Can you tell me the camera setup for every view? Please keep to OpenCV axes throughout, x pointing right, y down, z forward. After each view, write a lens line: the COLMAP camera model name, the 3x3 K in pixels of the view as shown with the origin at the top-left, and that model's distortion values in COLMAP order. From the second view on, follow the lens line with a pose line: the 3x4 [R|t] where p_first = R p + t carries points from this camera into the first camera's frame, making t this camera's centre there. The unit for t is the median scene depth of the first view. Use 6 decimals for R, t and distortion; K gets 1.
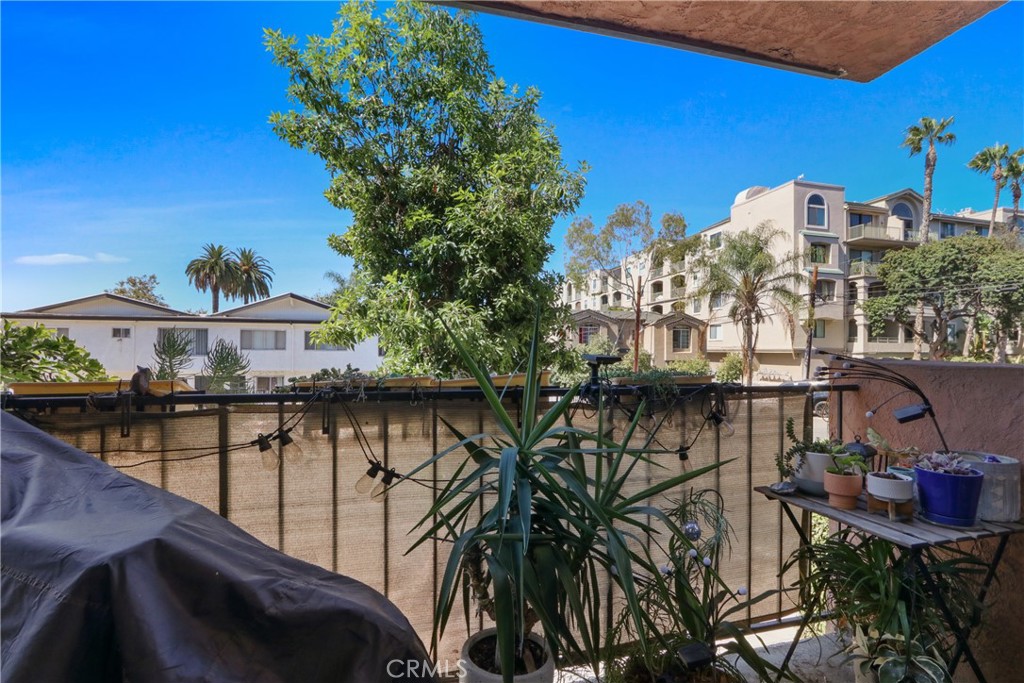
lens RADIAL K [[472.1, 0, 514.0], [0, 472.1, 345.7], [0, 0, 1]] dist [-0.000318, -0.000004]
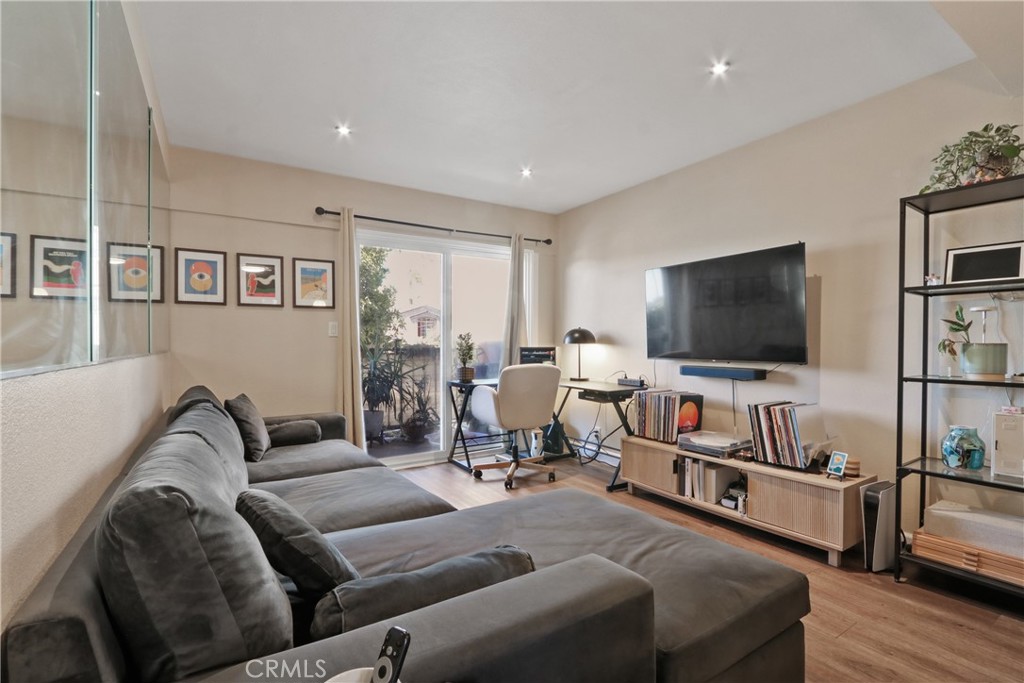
lens RADIAL K [[472.1, 0, 509.9], [0, 472.1, 343.5], [0, 0, 1]] dist [-0.000318, -0.000004]
pose [[0.949212, -0.004764, 0.314601, -0.032598], [0.001525, 0.999943, 0.010541, 0.003978], [-0.314633, -0.009526, 0.949166, -0.655729]]
